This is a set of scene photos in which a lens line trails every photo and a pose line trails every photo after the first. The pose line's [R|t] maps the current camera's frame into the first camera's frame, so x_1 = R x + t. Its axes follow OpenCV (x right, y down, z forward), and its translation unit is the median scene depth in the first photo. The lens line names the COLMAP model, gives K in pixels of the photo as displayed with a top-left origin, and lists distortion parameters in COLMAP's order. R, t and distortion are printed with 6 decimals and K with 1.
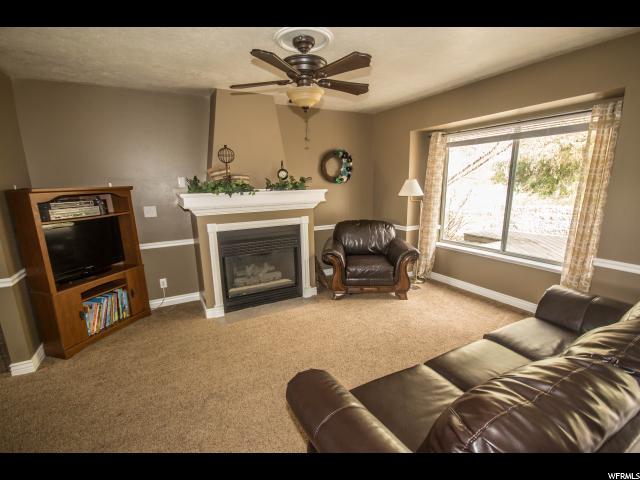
lens RADIAL K [[295.5, 0, 316.7], [0, 295.5, 248.2], [0, 0, 1]] dist [0.002965, -0.007153]
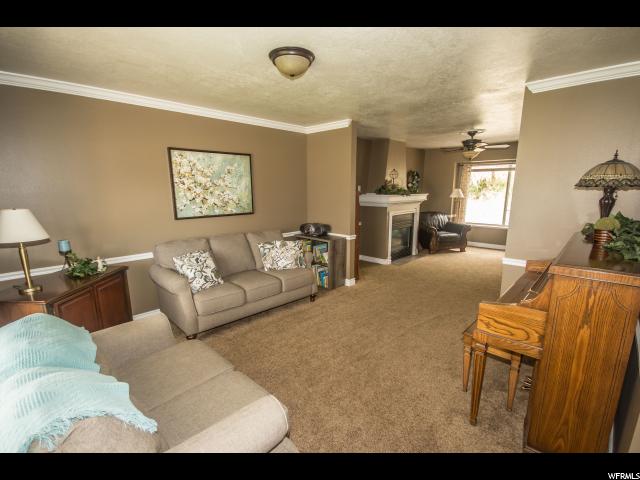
lens RADIAL K [[295.5, 0, 316.7], [0, 295.5, 248.2], [0, 0, 1]] dist [0.002965, -0.007153]
pose [[0.956502, -0.042208, 0.288656, -1.133962], [0.048379, 0.998727, -0.014273, 0.127748], [-0.287686, 0.027617, 0.957326, -0.535620]]
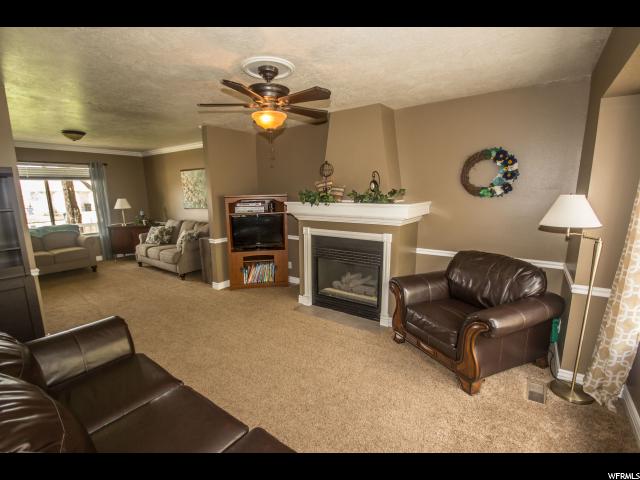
lens RADIAL K [[295.5, 0, 316.7], [0, 295.5, 248.2], [0, 0, 1]] dist [0.002965, -0.007153]
pose [[0.445040, 0.185706, -0.876044, 0.627261], [-0.194532, 0.974949, 0.107848, -0.117111], [0.874126, 0.122422, 0.470017, 0.403640]]
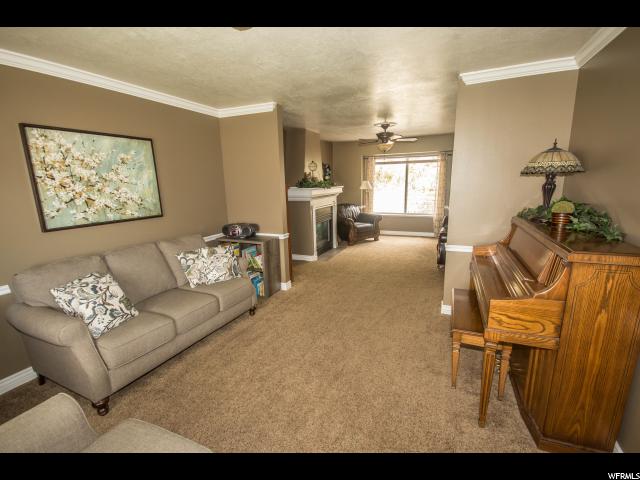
lens RADIAL K [[295.5, 0, 316.7], [0, 295.5, 248.2], [0, 0, 1]] dist [0.002965, -0.007153]
pose [[0.794408, -0.132122, 0.592840, -1.204313], [0.138742, 0.989722, 0.034657, 0.094955], [-0.591326, 0.054720, 0.804574, -0.358692]]
